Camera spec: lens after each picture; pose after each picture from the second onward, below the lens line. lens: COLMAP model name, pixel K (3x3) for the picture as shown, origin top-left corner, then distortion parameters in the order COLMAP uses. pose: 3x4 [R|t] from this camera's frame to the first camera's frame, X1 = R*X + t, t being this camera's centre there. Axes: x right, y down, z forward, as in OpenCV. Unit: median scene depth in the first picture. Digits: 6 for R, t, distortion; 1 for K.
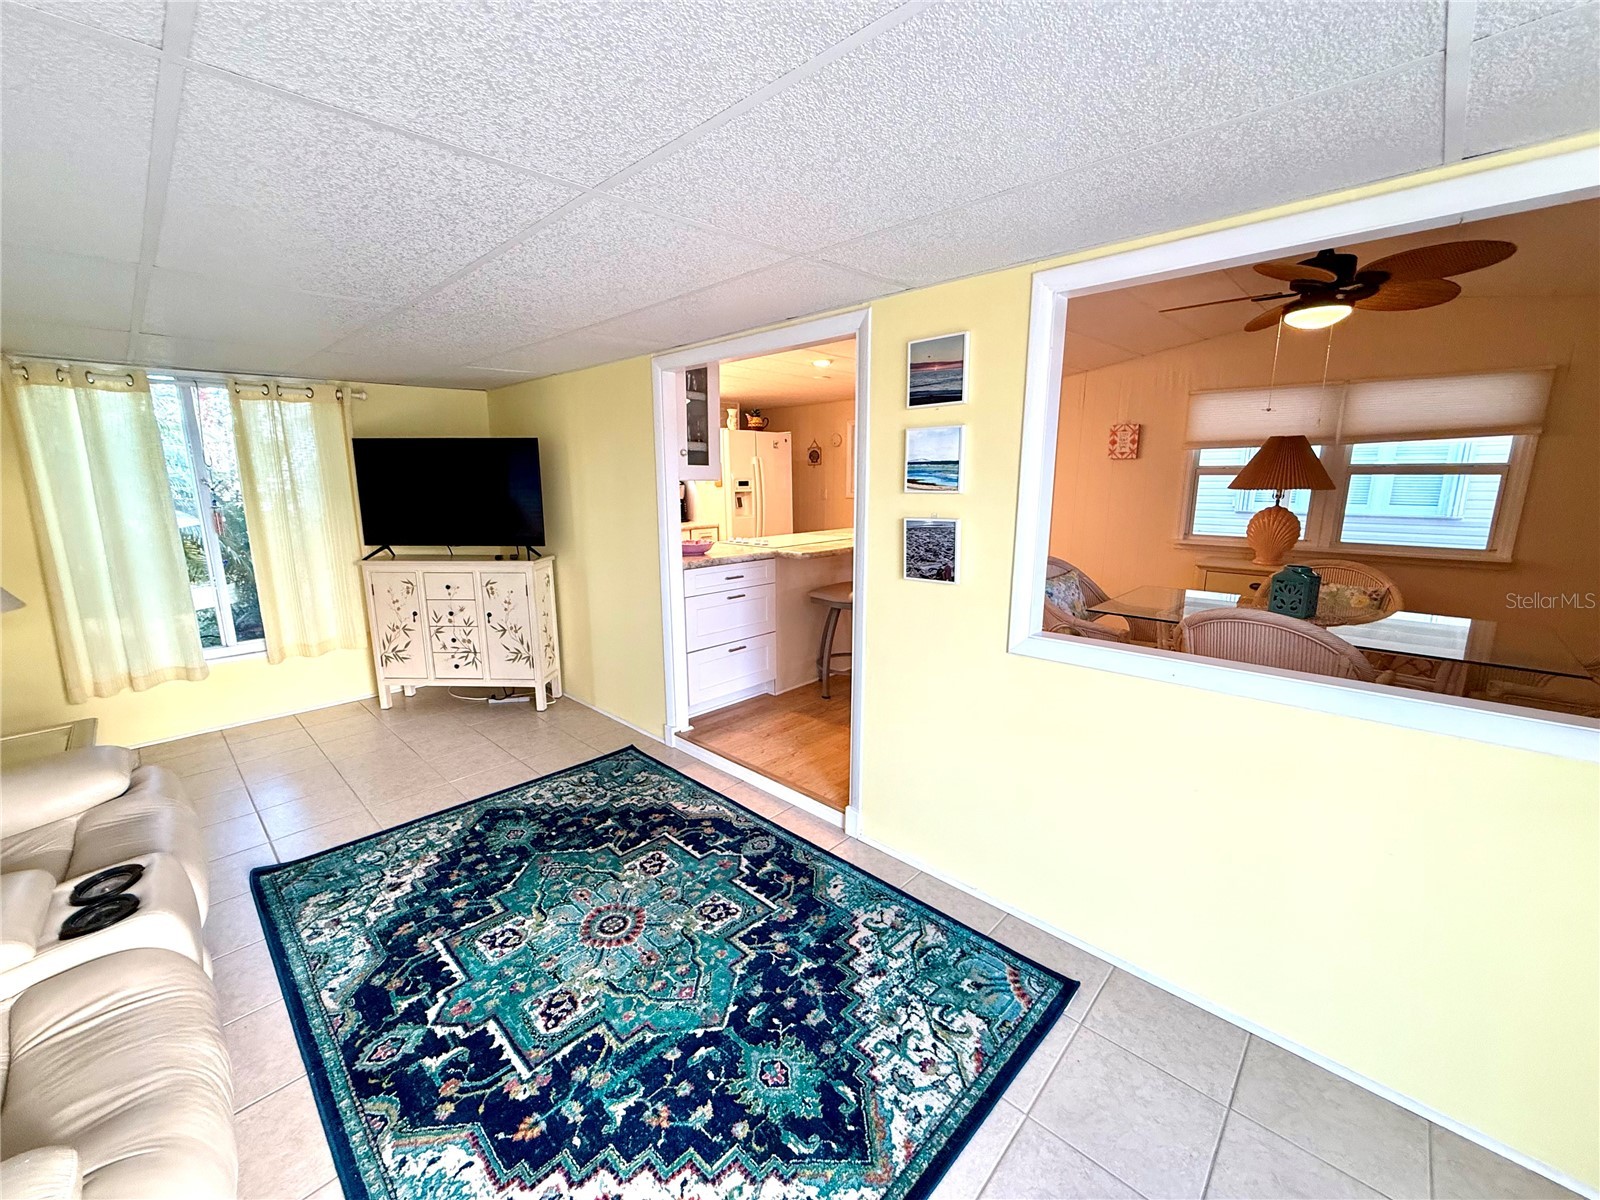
lens RADIAL K [[637.3, 0, 794.4], [0, 637.3, 600.6], [0, 0, 1]] dist [-0.001454, 0.000692]
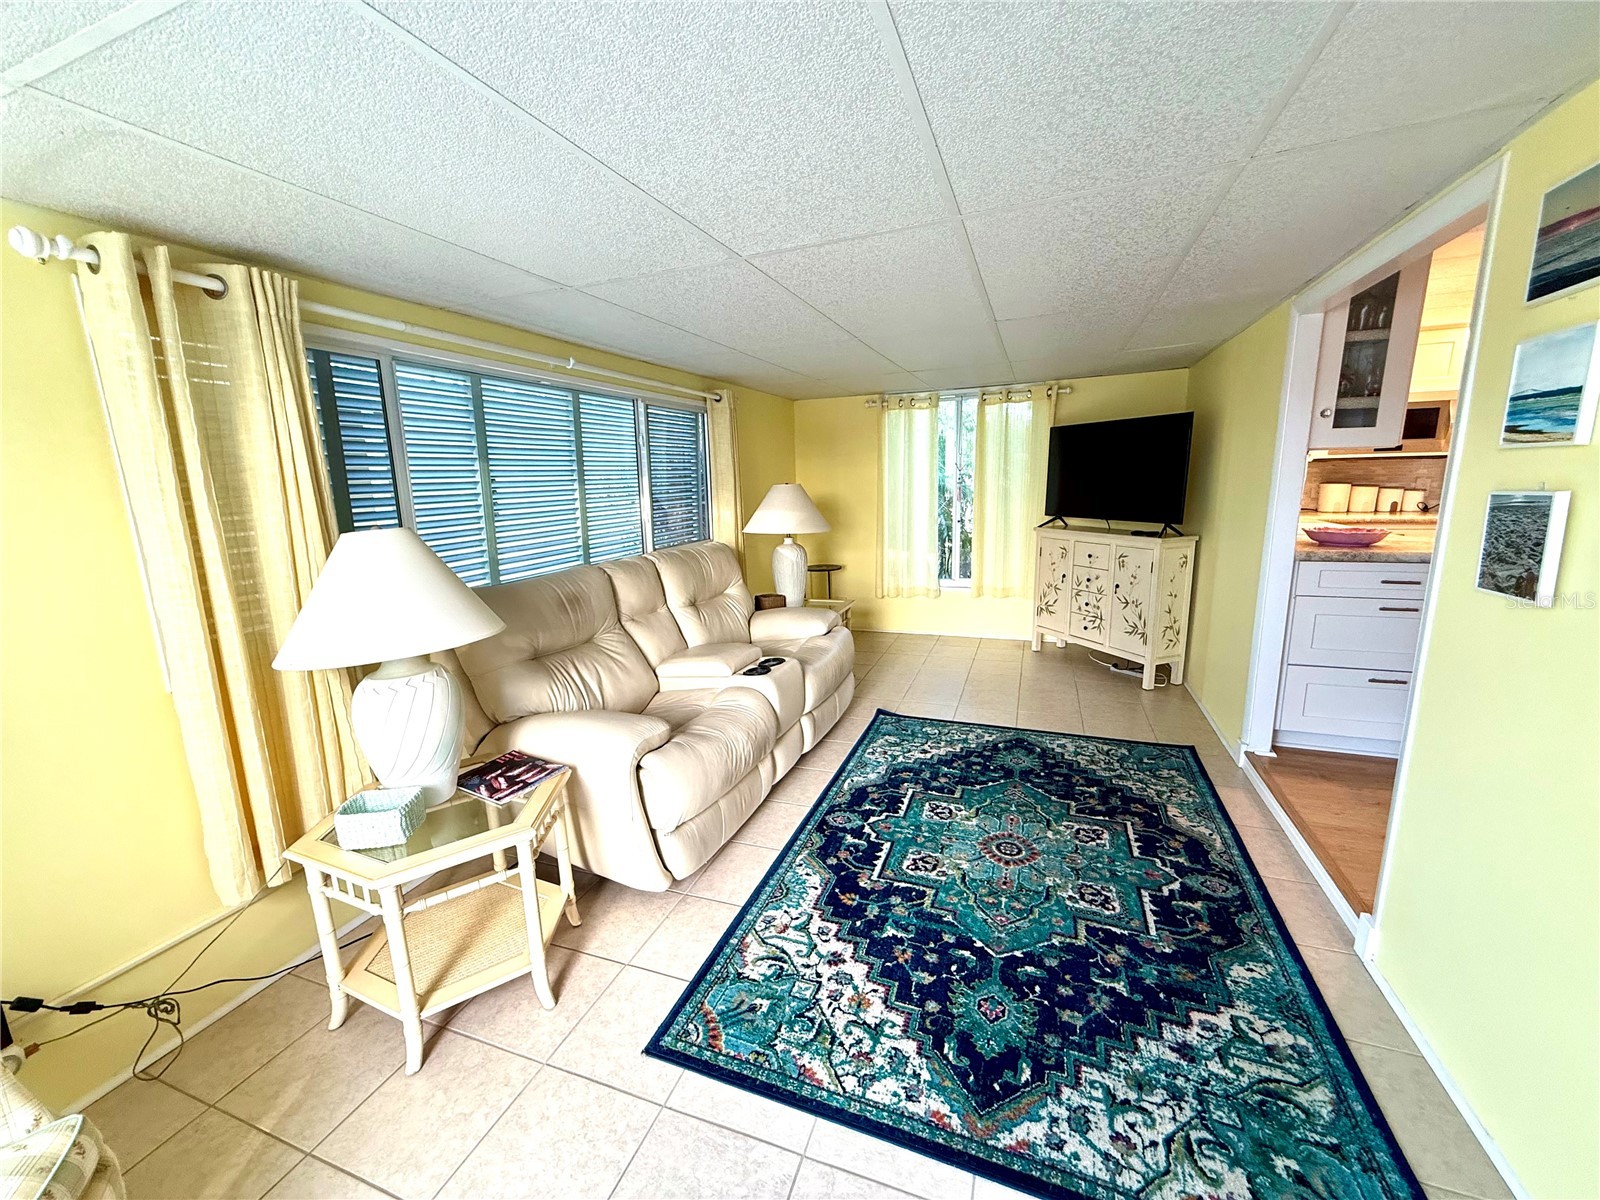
lens RADIAL K [[637.3, 0, 794.7], [0, 637.3, 600.2], [0, 0, 1]] dist [-0.001454, 0.000692]
pose [[0.387735, 0.168022, -0.906328, 0.516362], [-0.150650, 0.981577, 0.117522, 0.003059], [0.909377, 0.090971, 0.405904, 0.160773]]
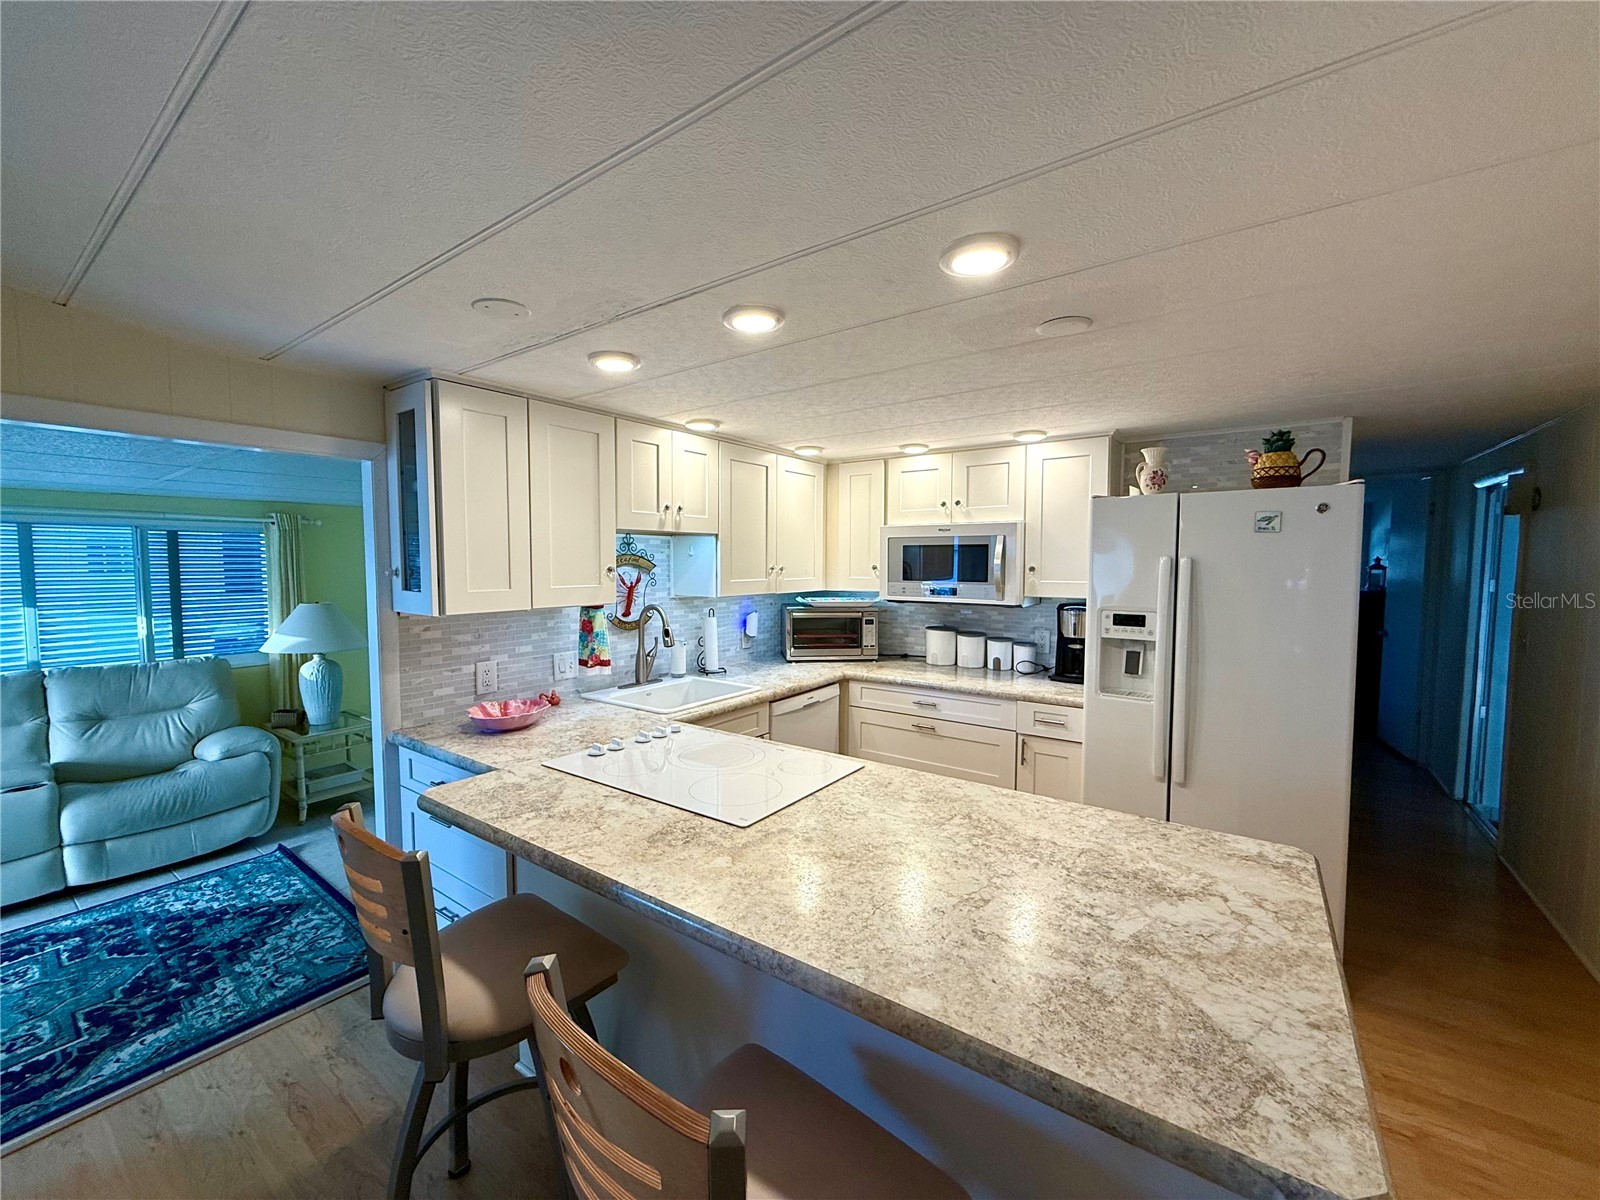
lens RADIAL K [[637.3, 0, 794.8], [0, 637.3, 601.4], [0, 0, 1]] dist [-0.001454, 0.000692]
pose [[0.137195, 0.067022, -0.988274, 0.869485], [-0.192022, 0.980581, 0.039843, -0.491146], [0.971754, 0.184304, 0.147401, 2.083506]]
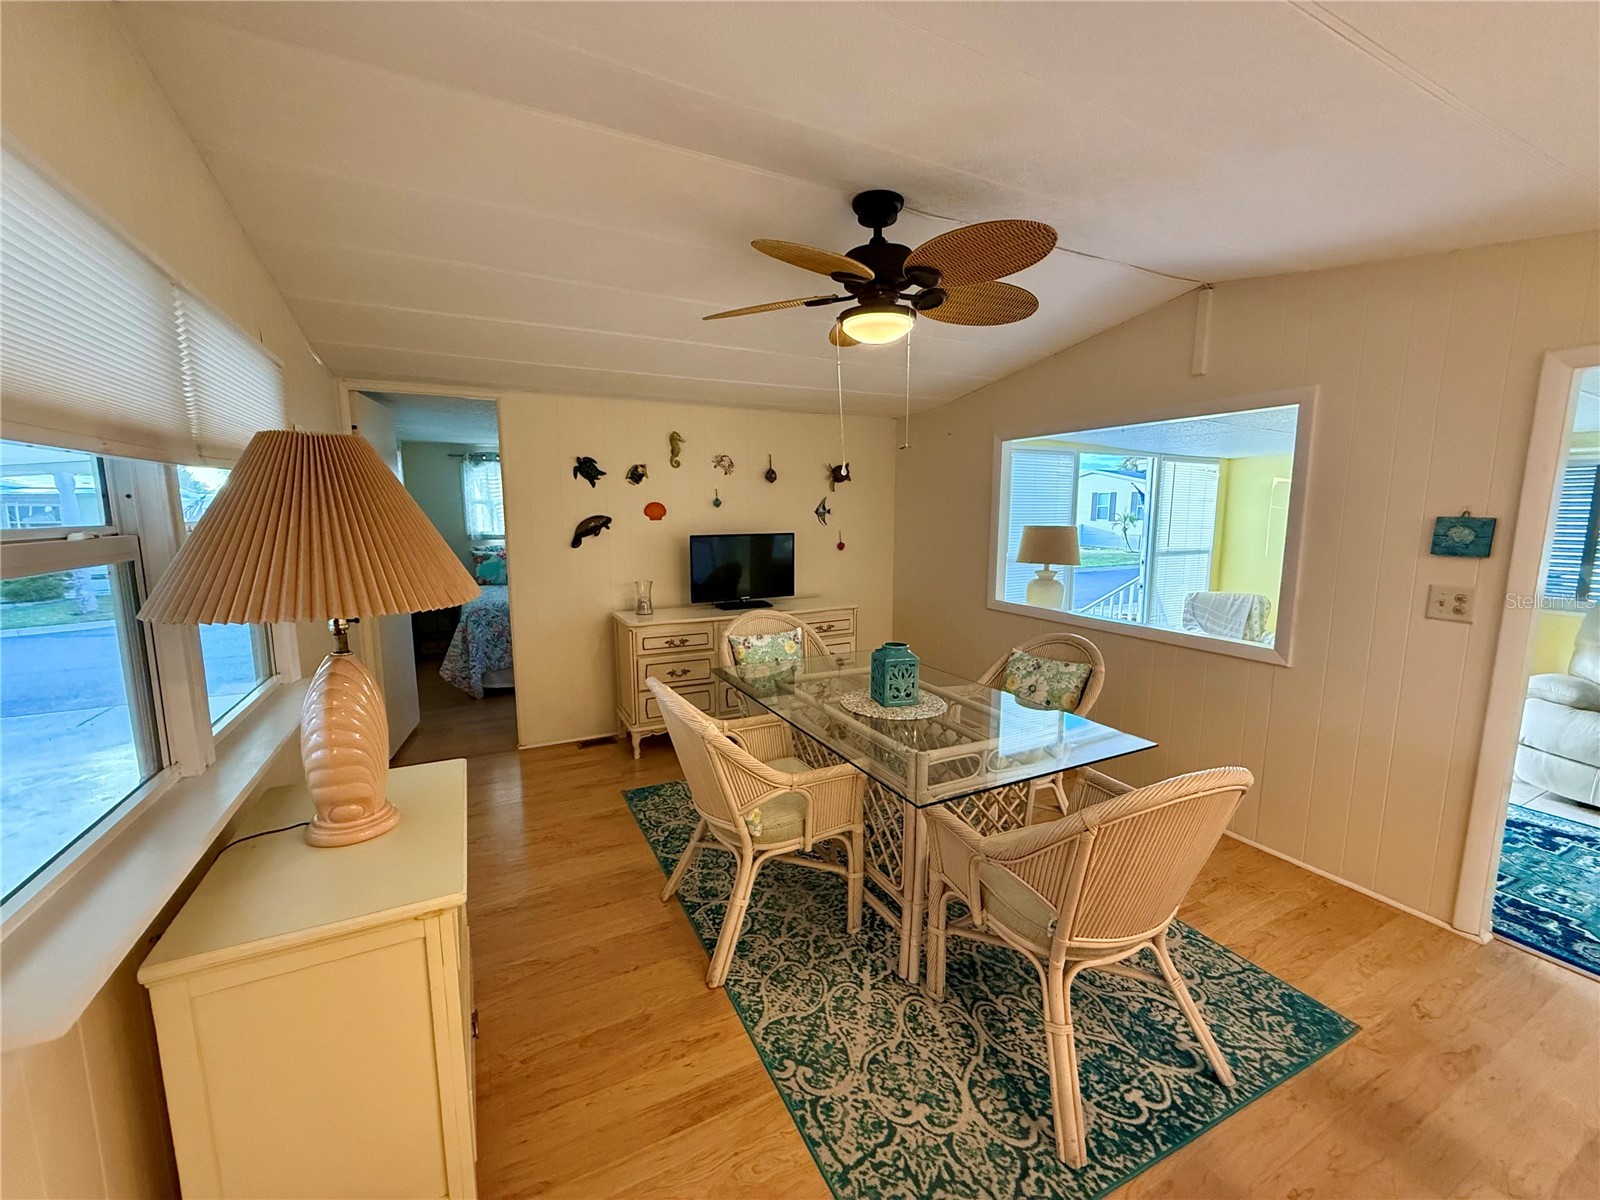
lens RADIAL K [[637.3, 0, 793.9], [0, 637.3, 601.7], [0, 0, 1]] dist [-0.001454, 0.000692]
pose [[-0.943755, -0.043798, 0.327731, 0.865505], [0.065471, 0.946810, 0.315063, -0.497087], [-0.324098, 0.318799, -0.890689, 2.390572]]
